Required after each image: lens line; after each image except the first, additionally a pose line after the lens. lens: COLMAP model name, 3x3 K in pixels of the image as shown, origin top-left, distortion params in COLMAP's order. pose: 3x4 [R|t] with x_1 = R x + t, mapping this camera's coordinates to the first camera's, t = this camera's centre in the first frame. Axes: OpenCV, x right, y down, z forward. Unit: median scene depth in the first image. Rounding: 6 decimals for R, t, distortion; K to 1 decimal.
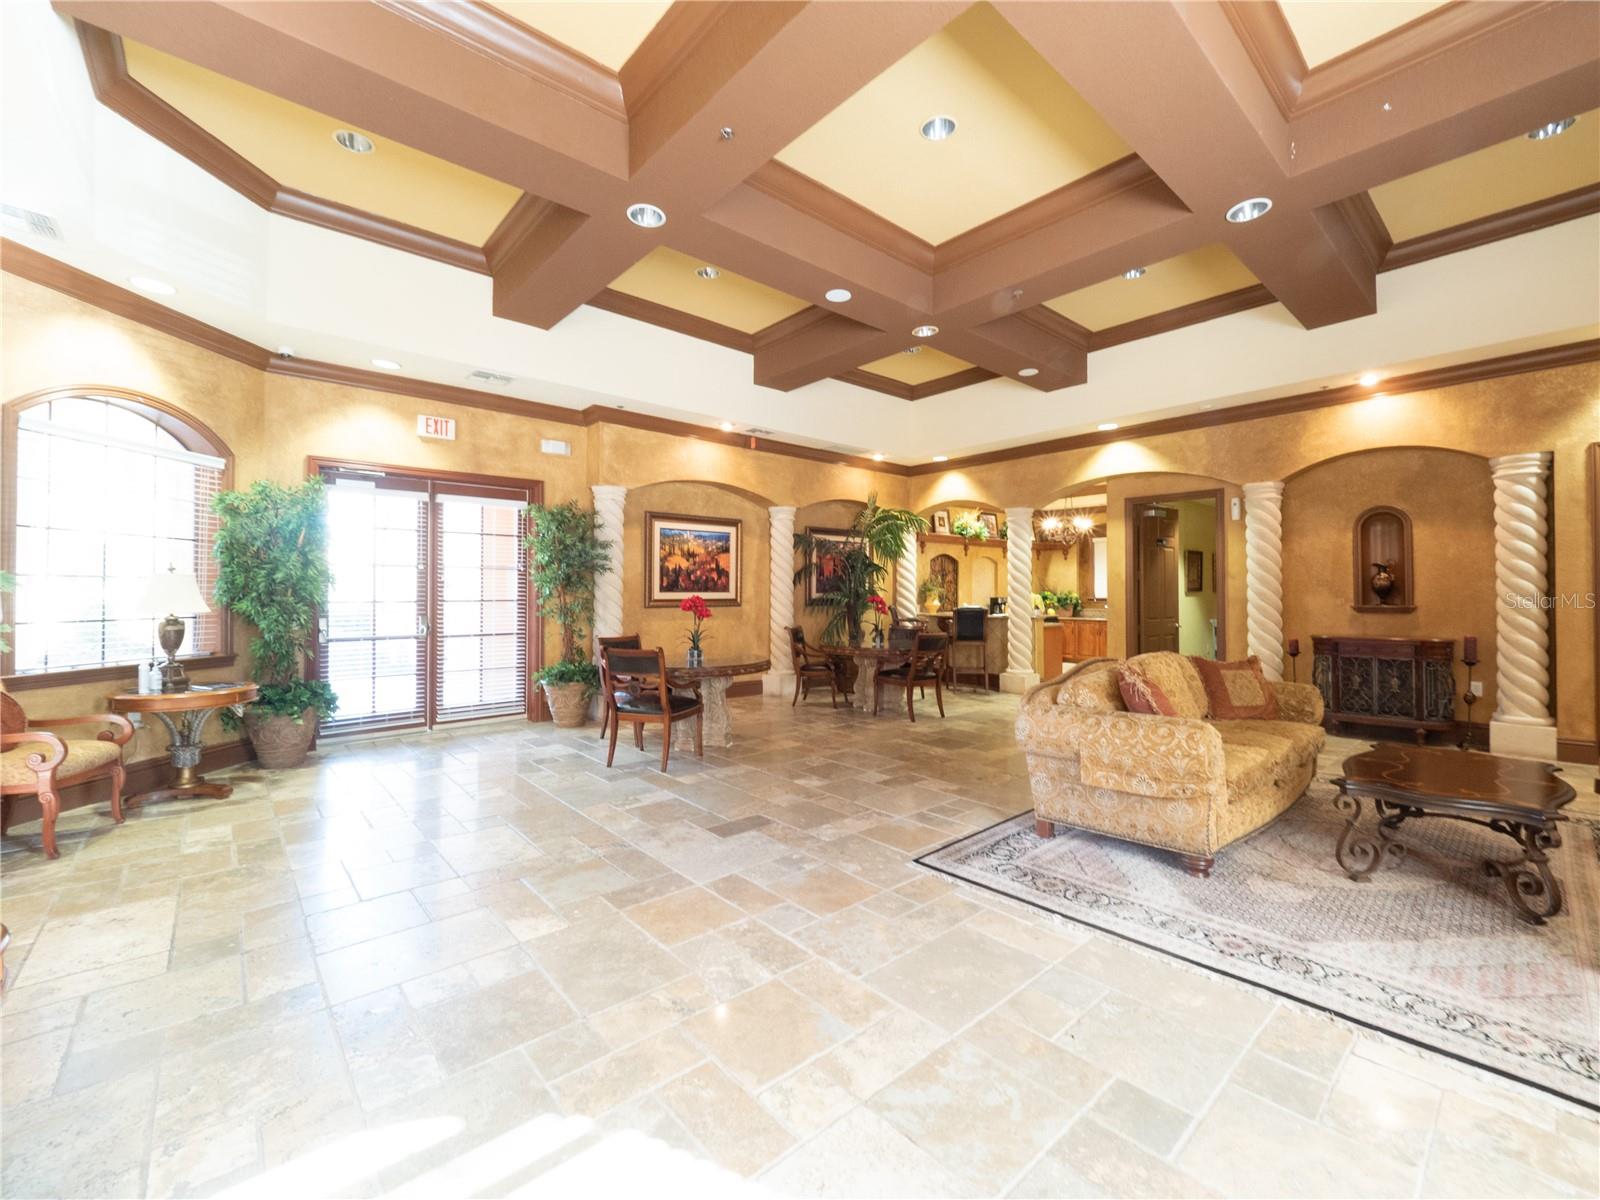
lens RADIAL K [[680.9, 0, 790.6], [0, 680.9, 589.3], [0, 0, 1]] dist [-0.001084, -0.000559]
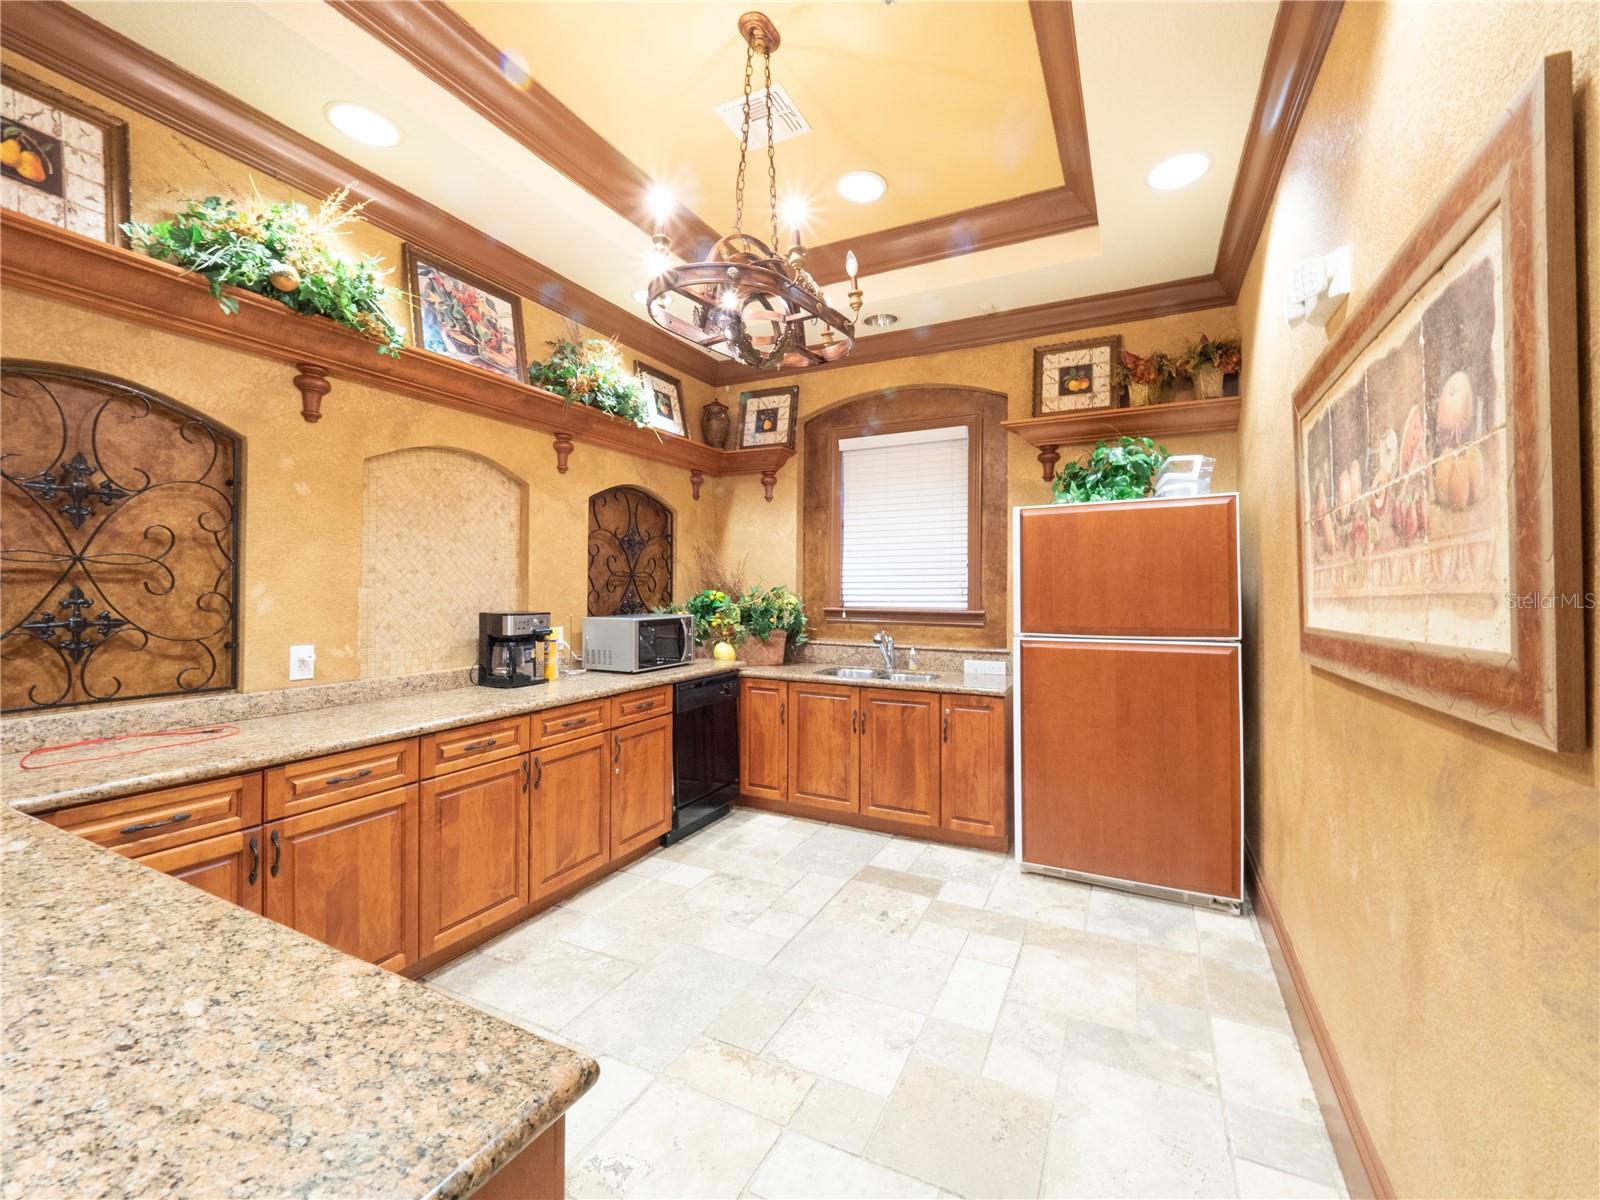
lens RADIAL K [[680.9, 0, 790.6], [0, 680.9, 589.3], [0, 0, 1]] dist [-0.001084, -0.000559]
pose [[0.928151, 0.005143, 0.372169, 0.480756], [-0.009298, 0.999913, 0.009369, -0.000230], [-0.372088, -0.012156, 0.928118, 1.131234]]
